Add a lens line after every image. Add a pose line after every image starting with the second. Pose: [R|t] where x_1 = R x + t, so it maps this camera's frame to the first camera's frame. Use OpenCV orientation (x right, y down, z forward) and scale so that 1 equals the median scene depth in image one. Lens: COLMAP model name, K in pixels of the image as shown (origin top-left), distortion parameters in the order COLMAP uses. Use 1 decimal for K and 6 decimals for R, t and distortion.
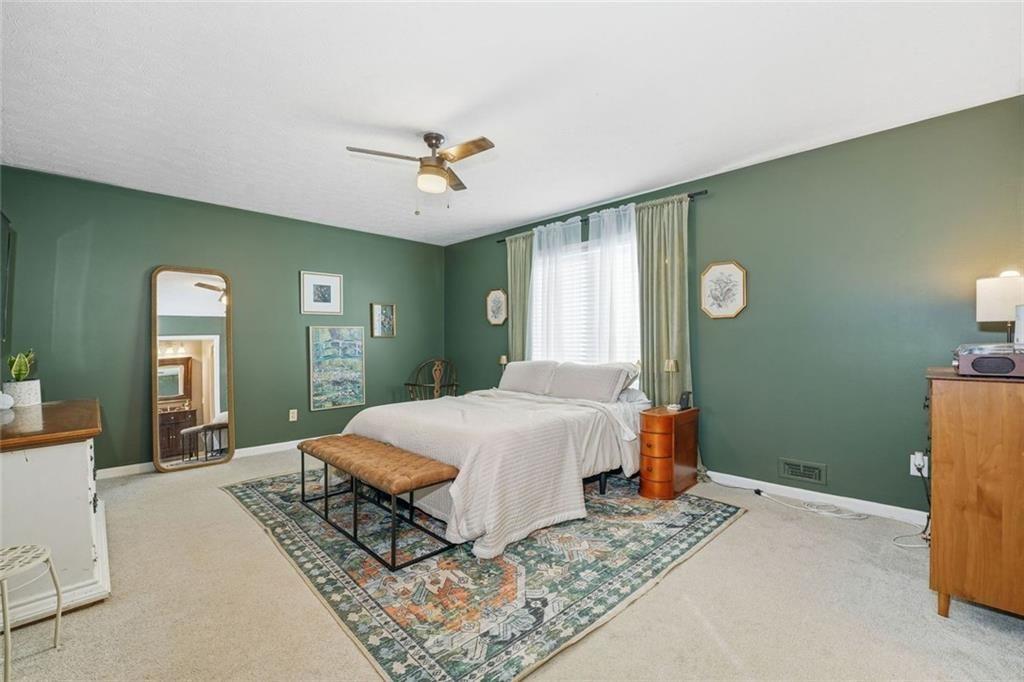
lens RADIAL K [[448.1, 0, 512.0], [0, 448.1, 341.0], [0, 0, 1]] dist [-0.014936, -0.000189]
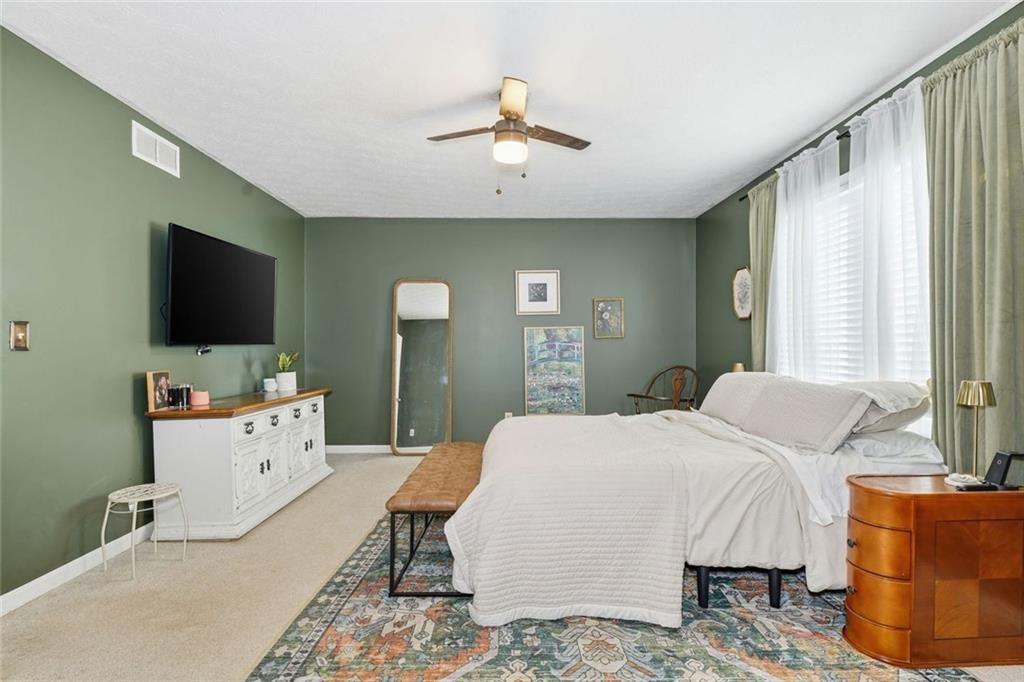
lens RADIAL K [[510.7, 0, 512.0], [0, 510.7, 341.0], [0, 0, 1]] dist [-0.007190, -0.000249]
pose [[0.705348, -0.004871, -0.708844, 0.427731], [0.002659, 0.999988, -0.004225, 0.000903], [0.708856, 0.001096, 0.705352, 0.292284]]
